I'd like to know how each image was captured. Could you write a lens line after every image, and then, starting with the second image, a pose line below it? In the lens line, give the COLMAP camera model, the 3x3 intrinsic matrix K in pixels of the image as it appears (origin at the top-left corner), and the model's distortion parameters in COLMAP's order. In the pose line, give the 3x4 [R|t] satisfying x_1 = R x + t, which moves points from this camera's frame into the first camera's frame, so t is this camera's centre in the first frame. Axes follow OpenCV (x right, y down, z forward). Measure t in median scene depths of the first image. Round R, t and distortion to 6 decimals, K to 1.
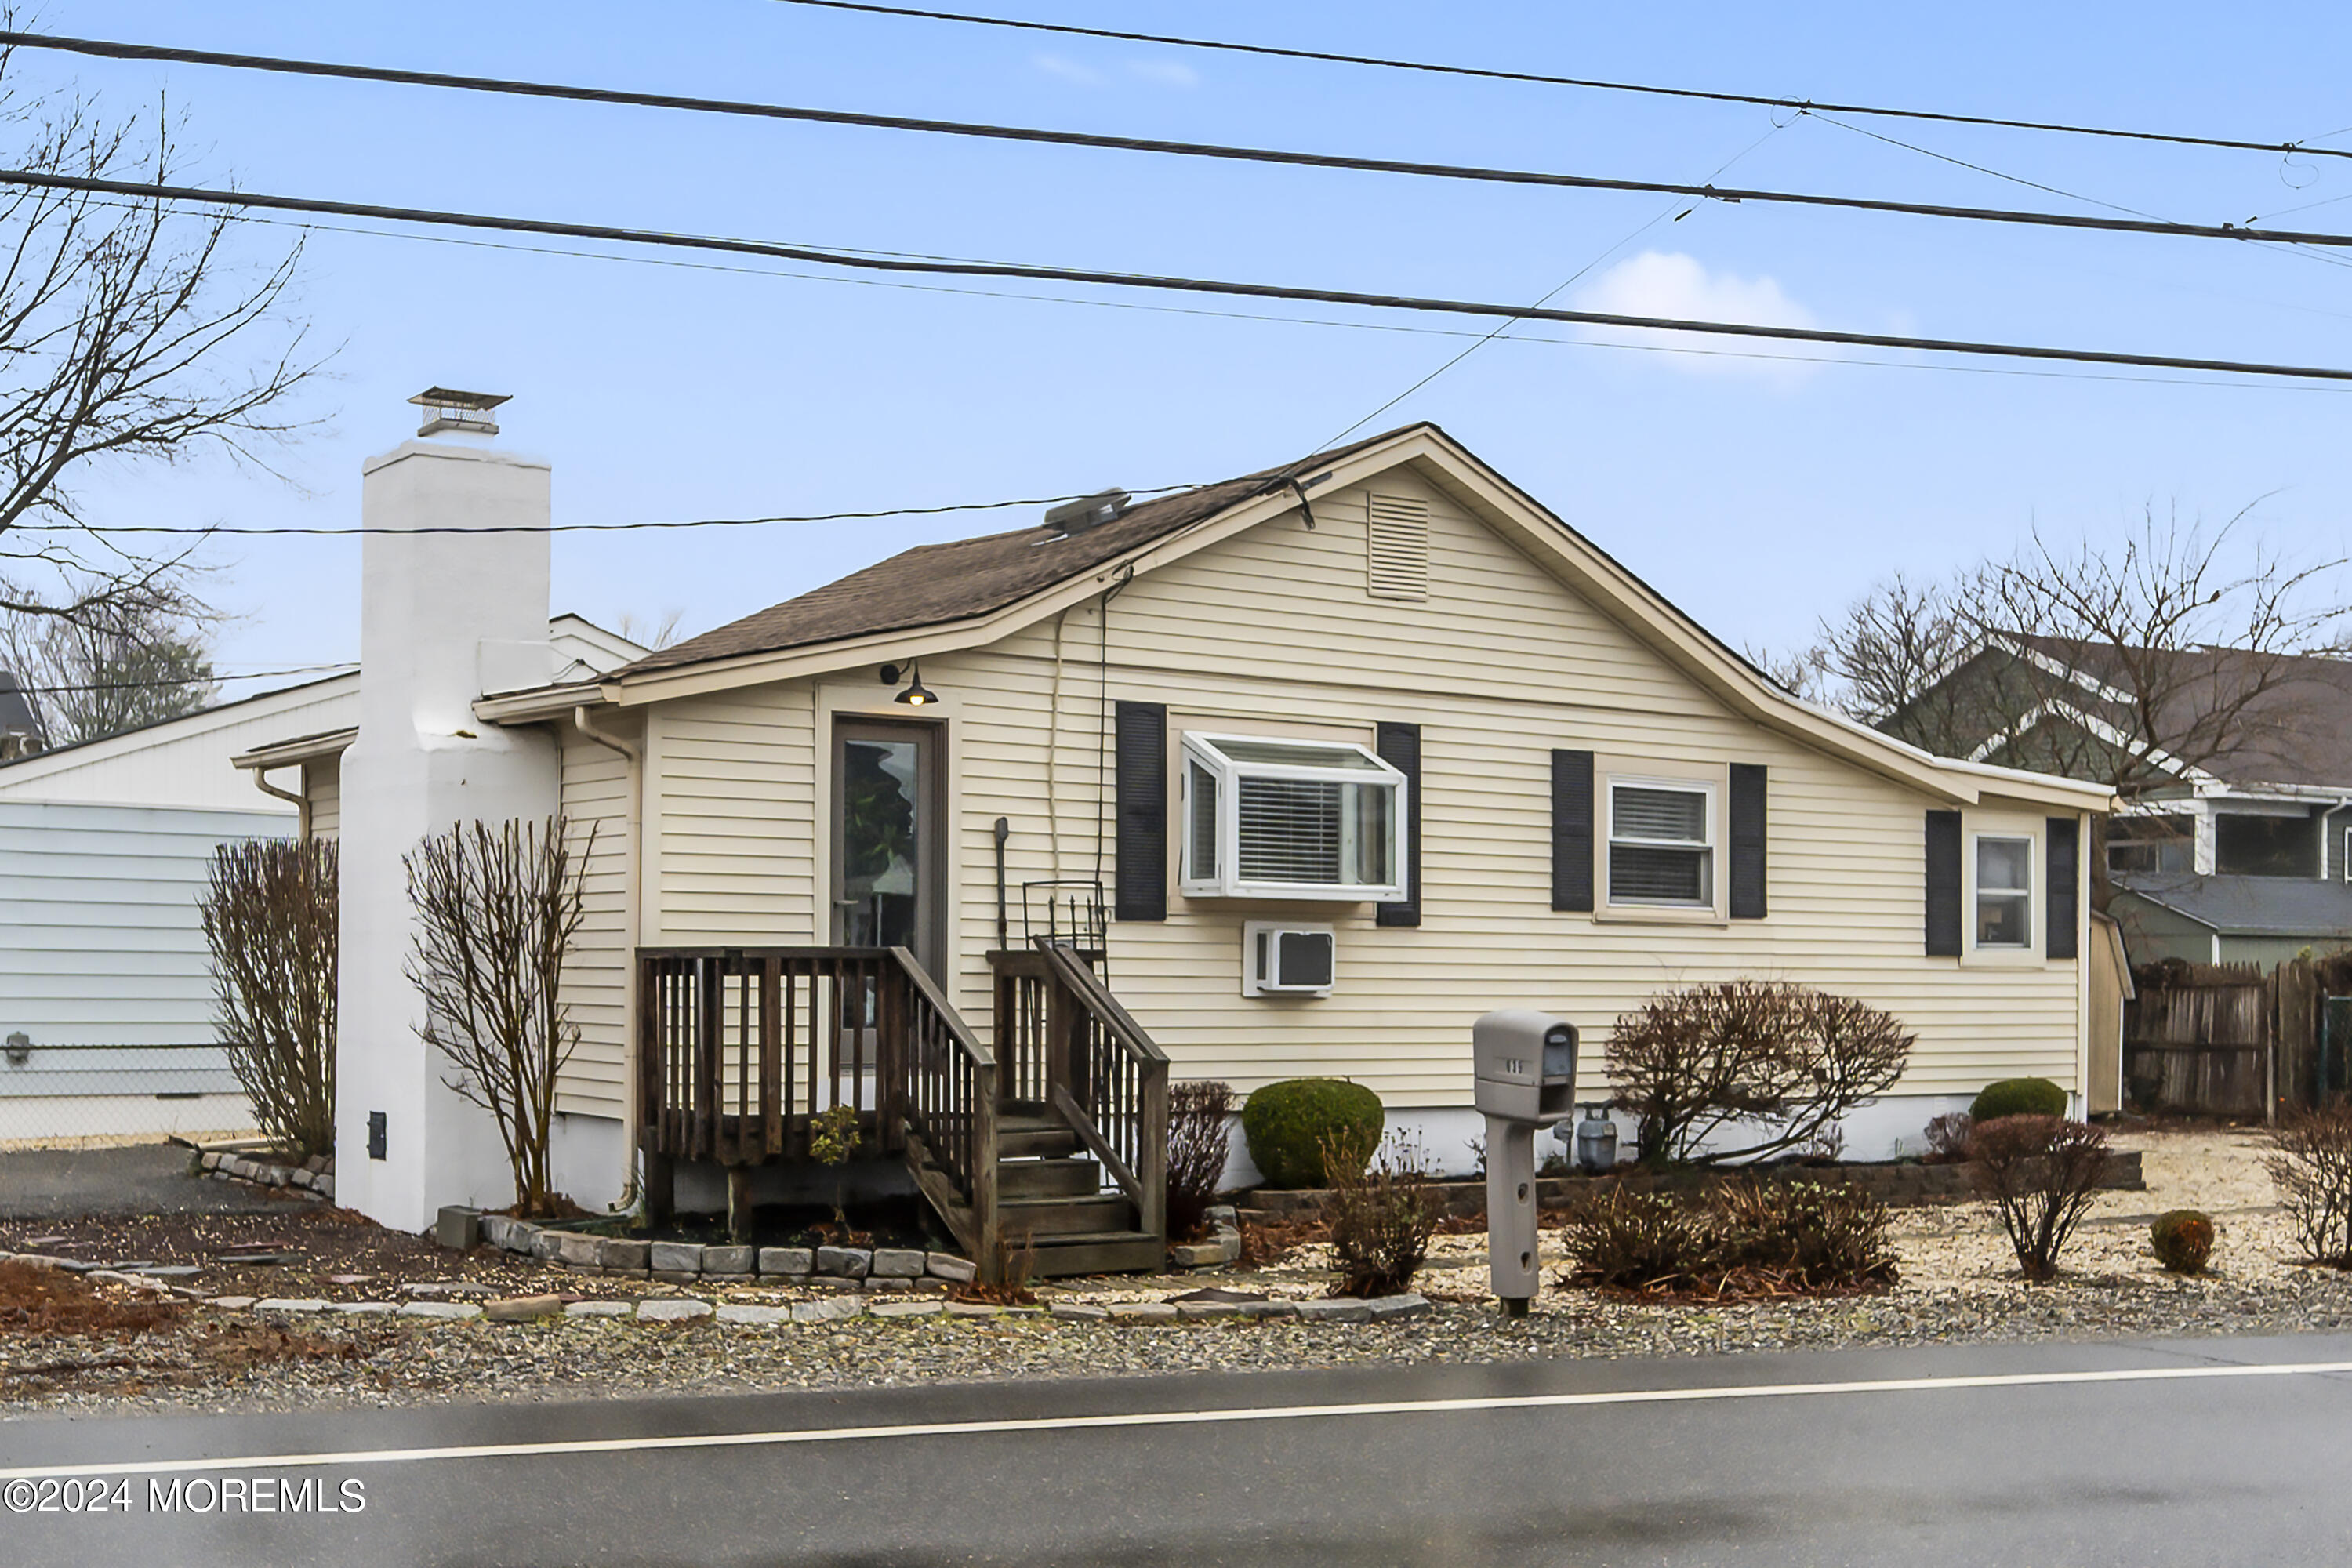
lens RADIAL K [[1235.3, 0, 1165.7], [0, 1235.3, 774.6], [0, 0, 1]] dist [-0.004619, -0.000263]
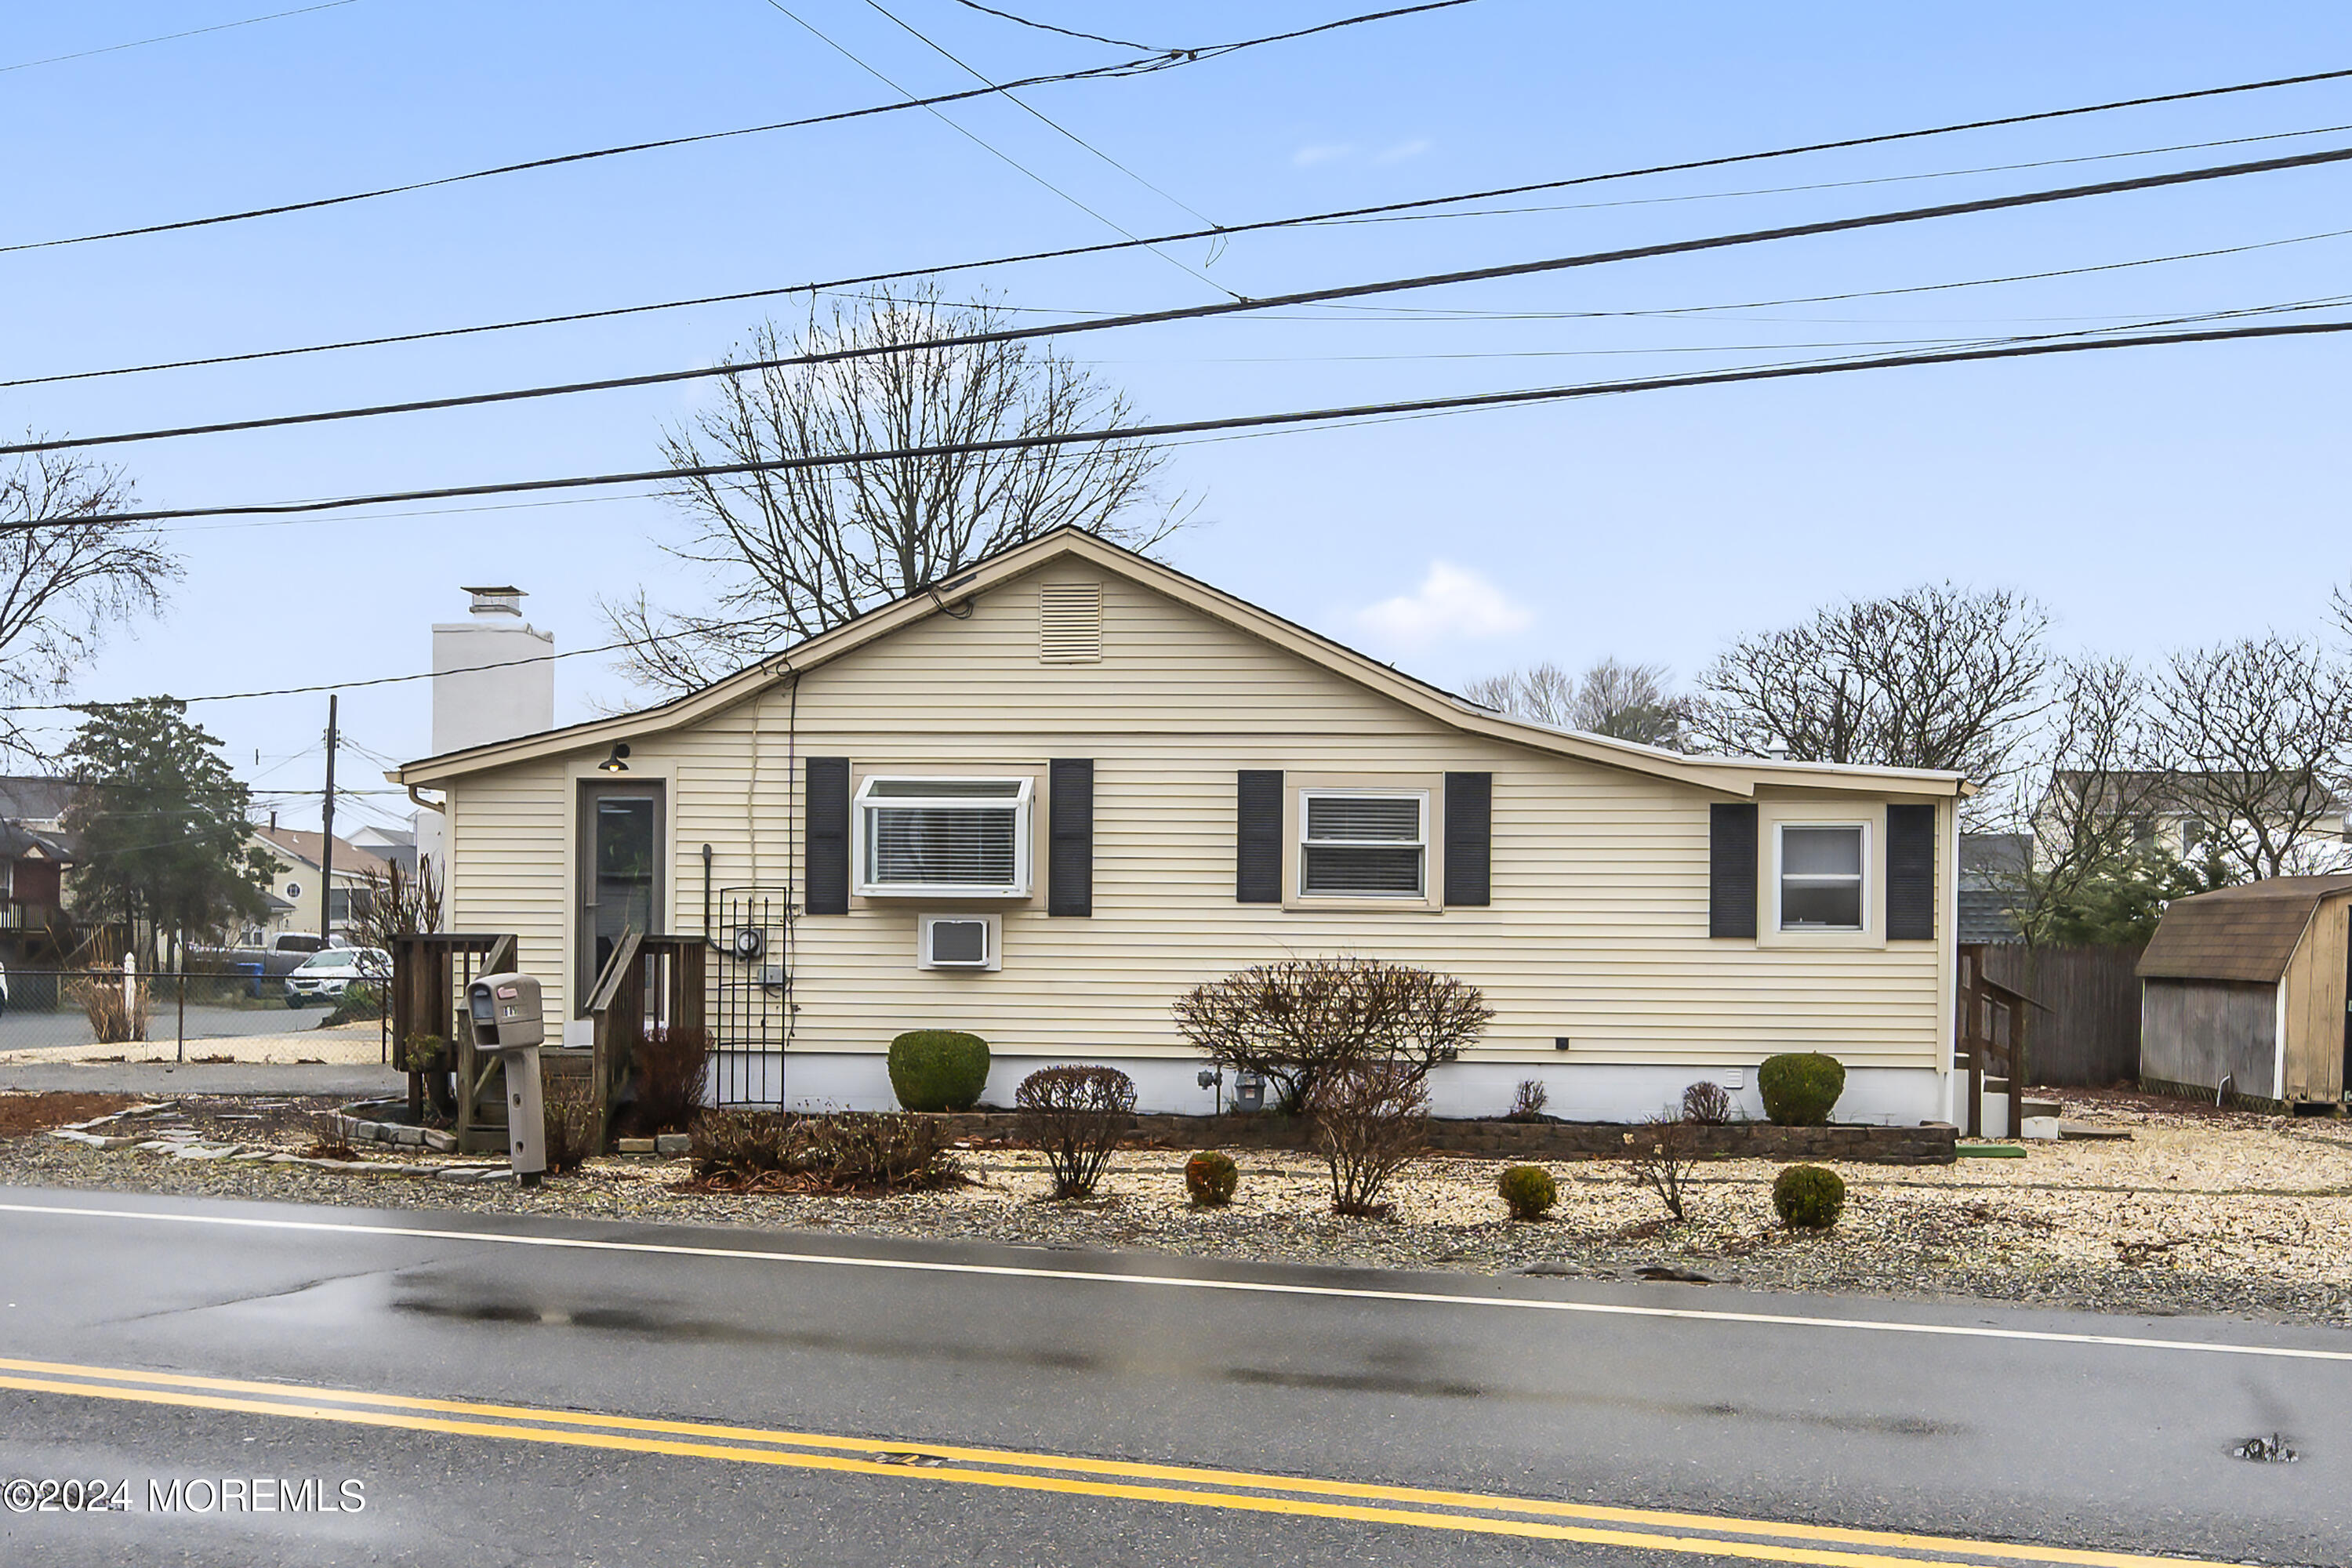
lens RADIAL K [[964.7, 0, 1183.2], [0, 964.7, 793.4], [0, 0, 1]] dist [0.001746, 0.000168]
pose [[0.953528, -0.049845, -0.297154, 0.597628], [0.047385, 0.998757, -0.015481, 0.015713], [0.297556, 0.000681, 0.954704, 0.070830]]
